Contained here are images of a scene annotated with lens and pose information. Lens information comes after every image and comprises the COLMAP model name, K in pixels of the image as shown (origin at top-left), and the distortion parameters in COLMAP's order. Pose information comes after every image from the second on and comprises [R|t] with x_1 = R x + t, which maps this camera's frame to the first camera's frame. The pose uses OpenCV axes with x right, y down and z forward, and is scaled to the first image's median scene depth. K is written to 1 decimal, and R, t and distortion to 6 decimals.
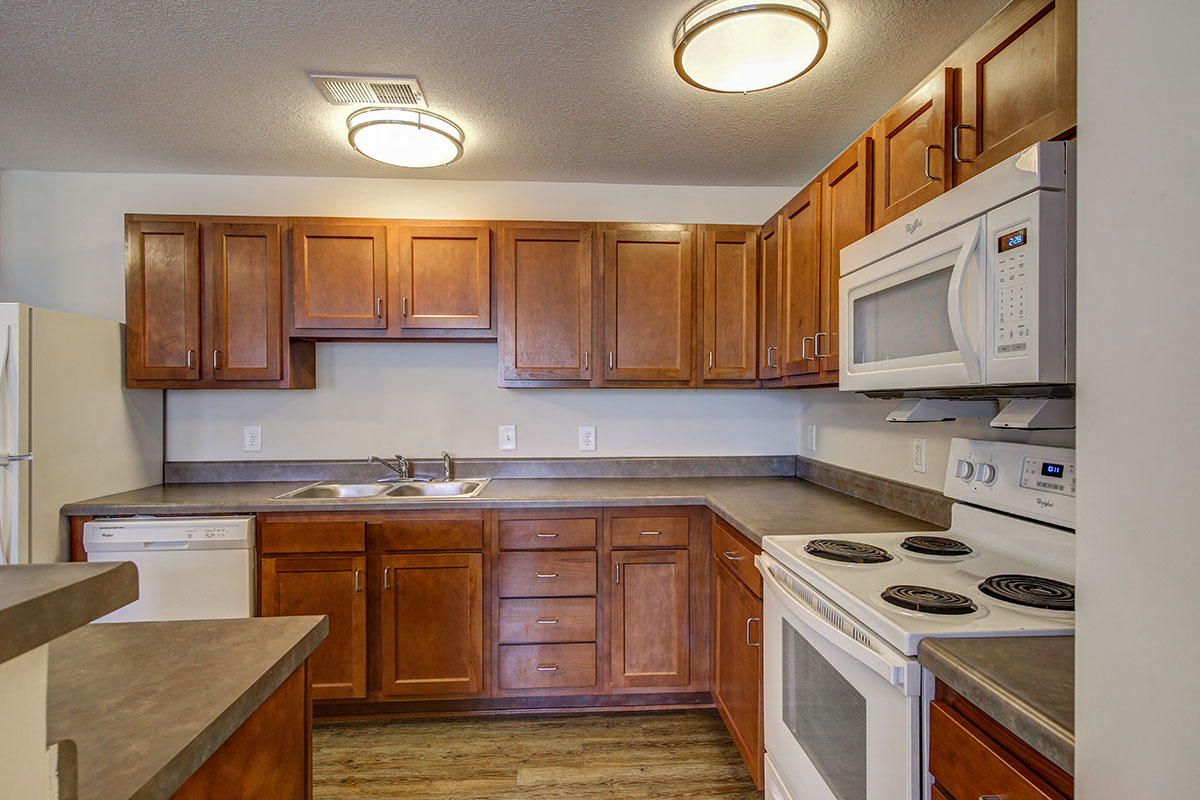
lens RADIAL K [[605.0, 0, 602.3], [0, 605.0, 402.1], [0, 0, 1]] dist [-0.000038, 0.000294]
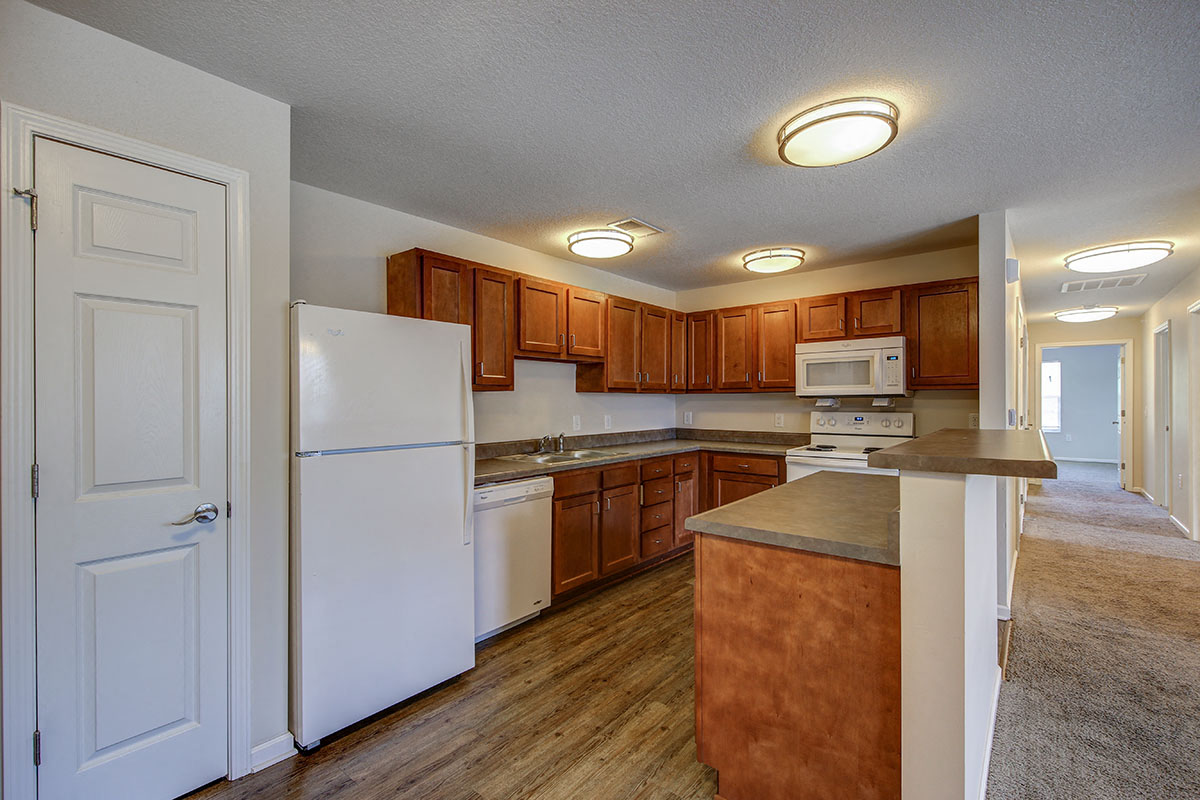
lens RADIAL K [[510.1, 0, 608.4], [0, 510.1, 403.0], [0, 0, 1]] dist [0.001954, 0.000211]
pose [[0.698489, -0.005181, 0.715602, -1.372759], [0.006328, 0.999979, 0.001063, 0.006518], [-0.715593, 0.003786, 0.698507, -0.003745]]
